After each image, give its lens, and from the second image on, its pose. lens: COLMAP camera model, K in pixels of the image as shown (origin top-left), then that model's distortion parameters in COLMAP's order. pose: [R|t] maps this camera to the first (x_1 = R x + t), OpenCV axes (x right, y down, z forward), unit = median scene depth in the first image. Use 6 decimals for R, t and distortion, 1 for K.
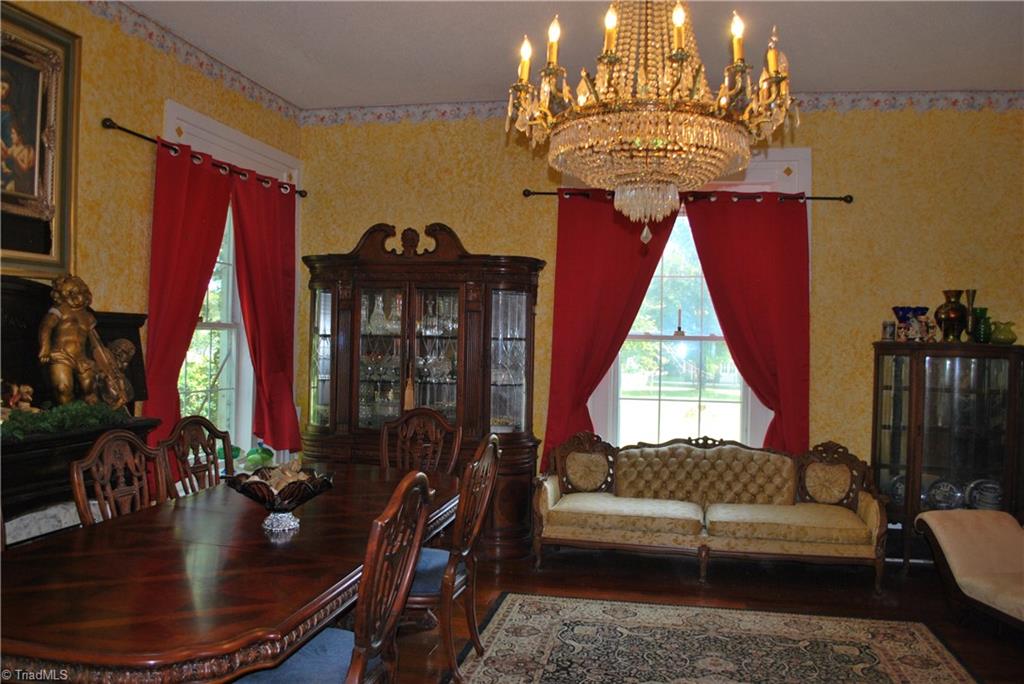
lens RADIAL K [[821.0, 0, 509.1], [0, 821.0, 342.2], [0, 0, 1]] dist [-0.086880, 0.009245]
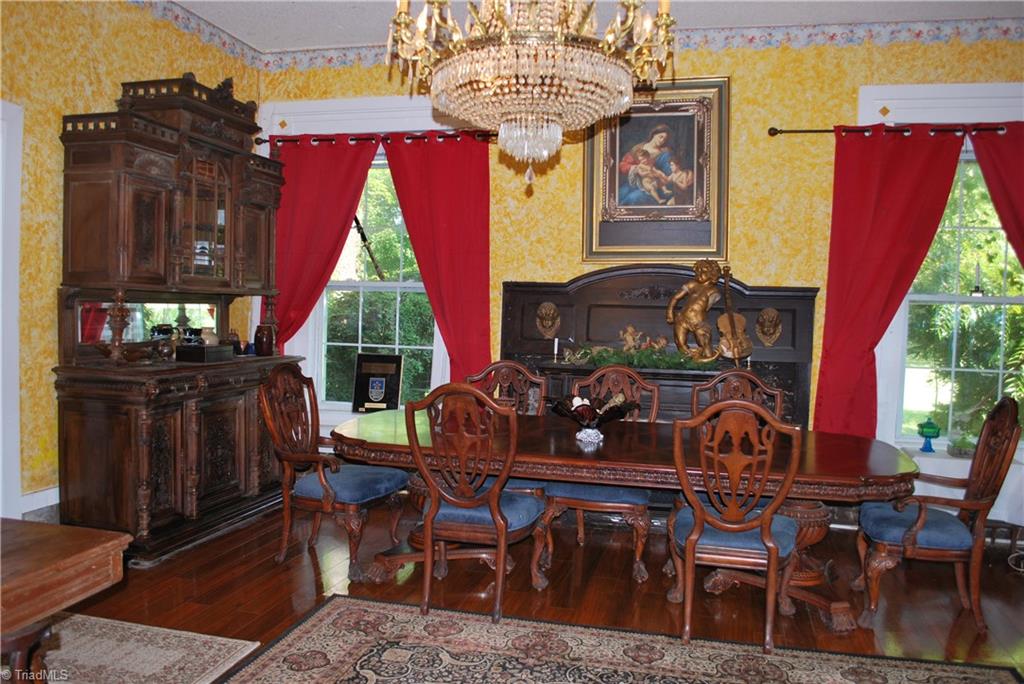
lens RADIAL K [[821.0, 0, 508.1], [0, 821.0, 343.7], [0, 0, 1]] dist [-0.086880, 0.009245]
pose [[-0.056992, 0.026201, -0.998031, 0.745496], [-0.025036, 0.999304, 0.027664, 0.024718], [0.998061, 0.026563, -0.056297, 0.661377]]
